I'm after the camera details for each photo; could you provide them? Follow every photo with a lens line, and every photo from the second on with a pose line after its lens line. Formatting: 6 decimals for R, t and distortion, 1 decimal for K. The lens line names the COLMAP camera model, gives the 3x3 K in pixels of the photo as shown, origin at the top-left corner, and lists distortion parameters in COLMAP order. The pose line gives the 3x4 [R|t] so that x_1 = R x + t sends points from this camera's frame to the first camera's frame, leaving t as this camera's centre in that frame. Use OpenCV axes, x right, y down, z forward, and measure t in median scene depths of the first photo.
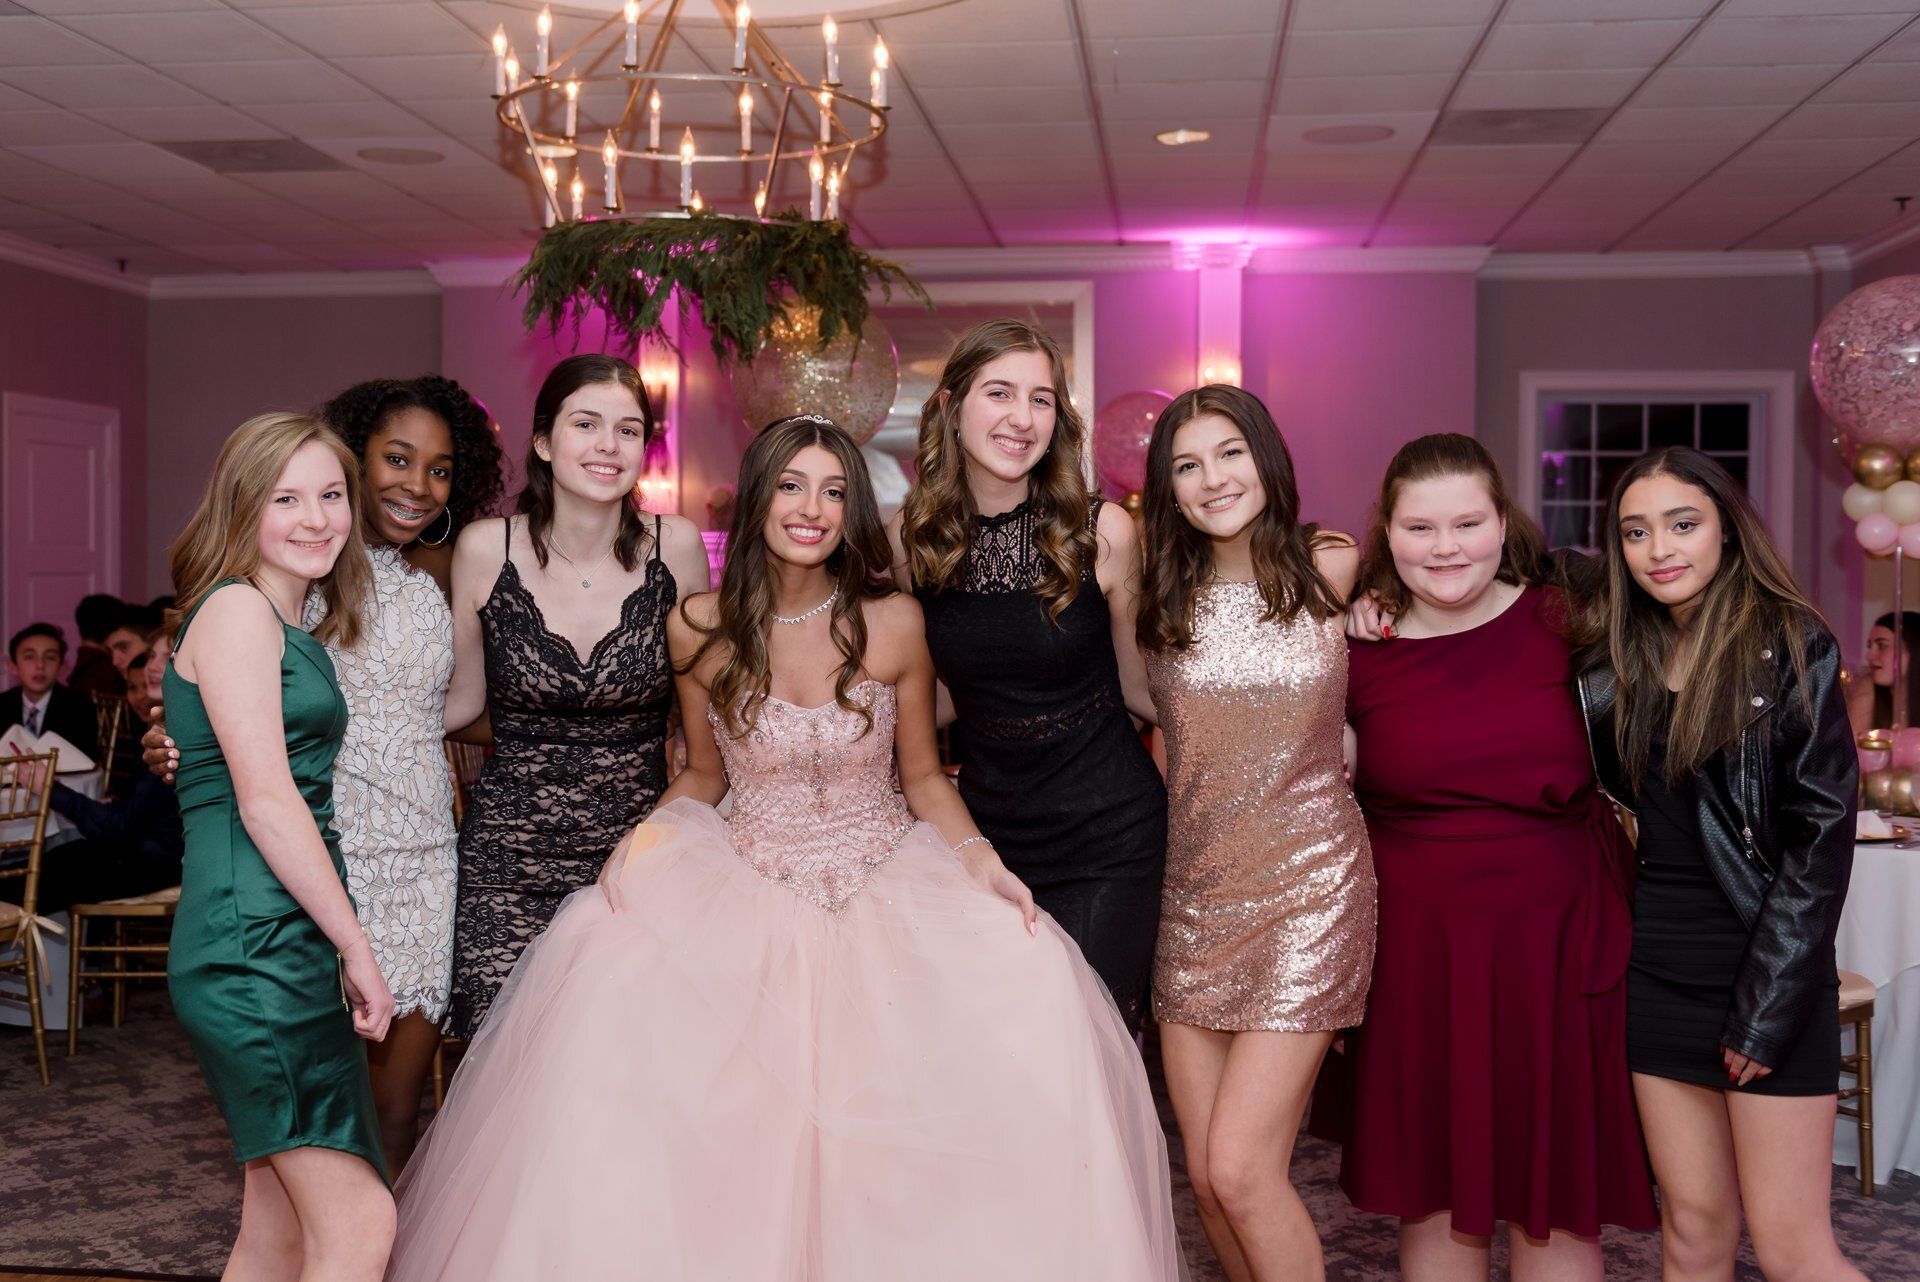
lens RADIAL K [[2133.3, 0, 875.4], [0, 2133.3, 601.2], [0, 0, 1]] dist [-0.008174, 0.001736]
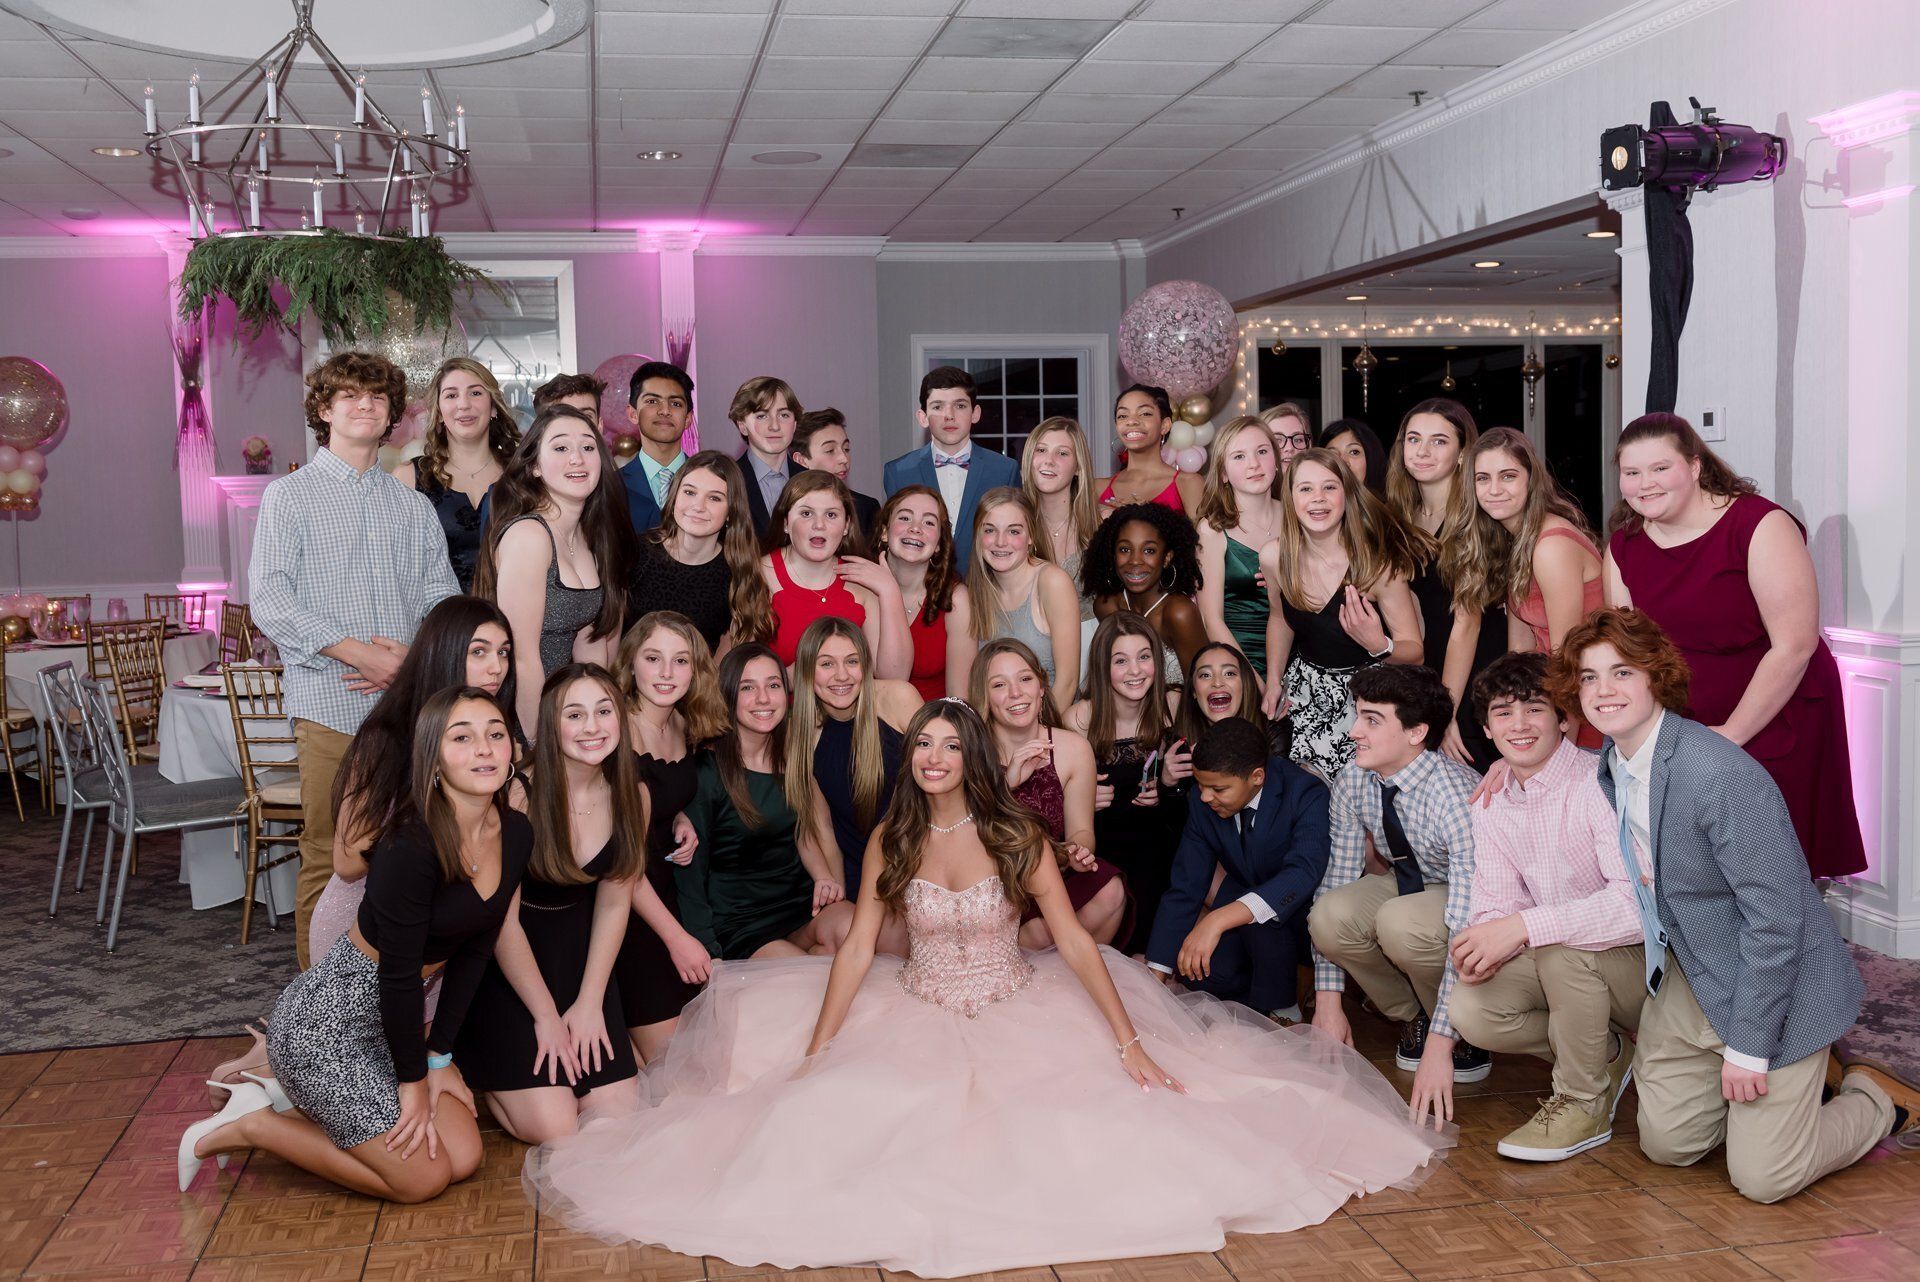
lens RADIAL K [[1916.3, 0, 925.2], [0, 1916.3, 633.8], [0, 0, 1]] dist [-0.019044, 0.014414]
pose [[0.951934, -0.049667, 0.302251, -0.056386], [0.032491, 0.997572, 0.061595, 0.001836], [-0.304576, -0.048814, 0.951236, -0.131241]]
